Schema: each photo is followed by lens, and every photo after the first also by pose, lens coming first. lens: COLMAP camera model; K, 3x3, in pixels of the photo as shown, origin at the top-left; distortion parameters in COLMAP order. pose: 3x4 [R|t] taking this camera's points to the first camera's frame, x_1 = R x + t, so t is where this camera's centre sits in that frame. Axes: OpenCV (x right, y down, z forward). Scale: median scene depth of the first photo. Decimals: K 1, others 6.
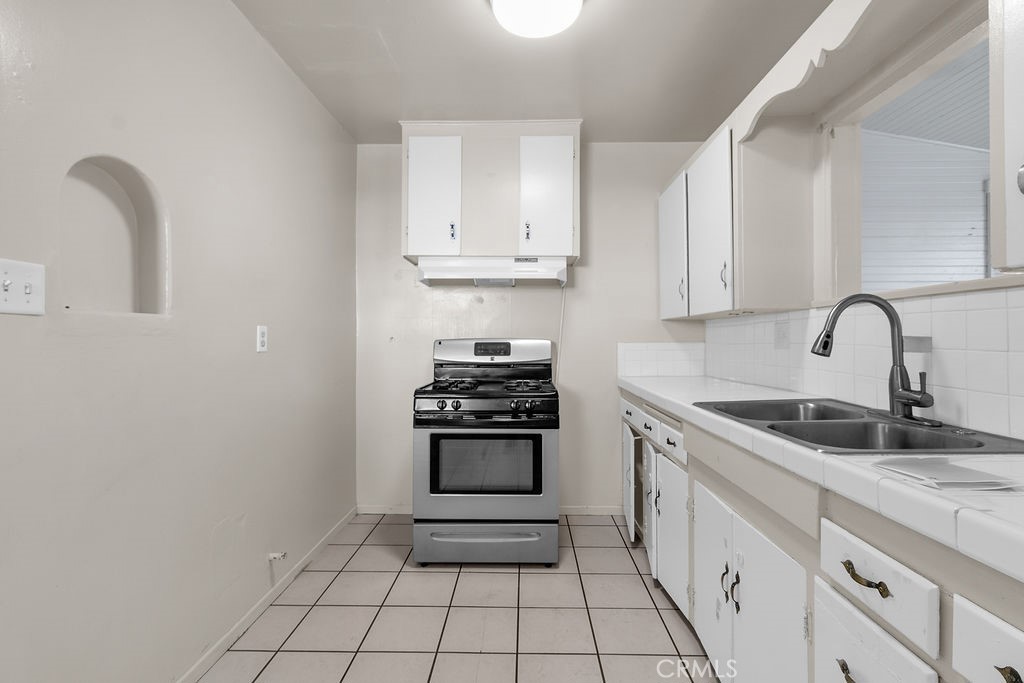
lens RADIAL K [[471.9, 0, 528.6], [0, 471.9, 332.5], [0, 0, 1]] dist [0.003559, 0.000798]
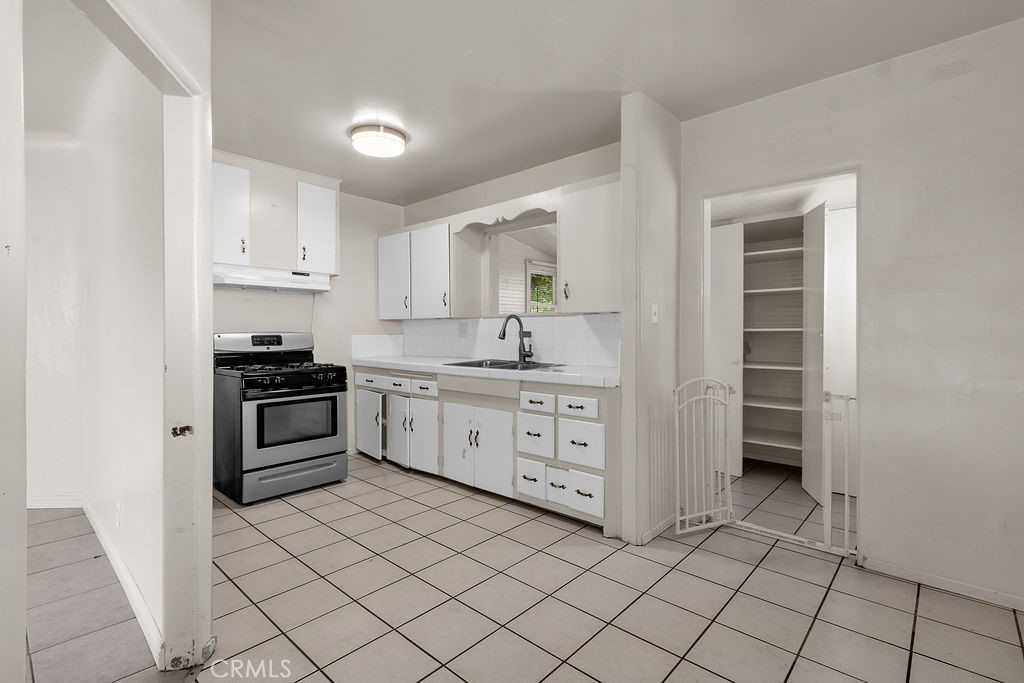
lens RADIAL K [[471.9, 0, 528.6], [0, 471.9, 332.5], [0, 0, 1]] dist [0.003559, 0.000798]
pose [[0.641326, -0.002257, 0.767265, -0.736734], [-0.009025, 0.999904, 0.010485, -0.007789], [-0.767215, -0.013649, 0.641244, -0.432990]]
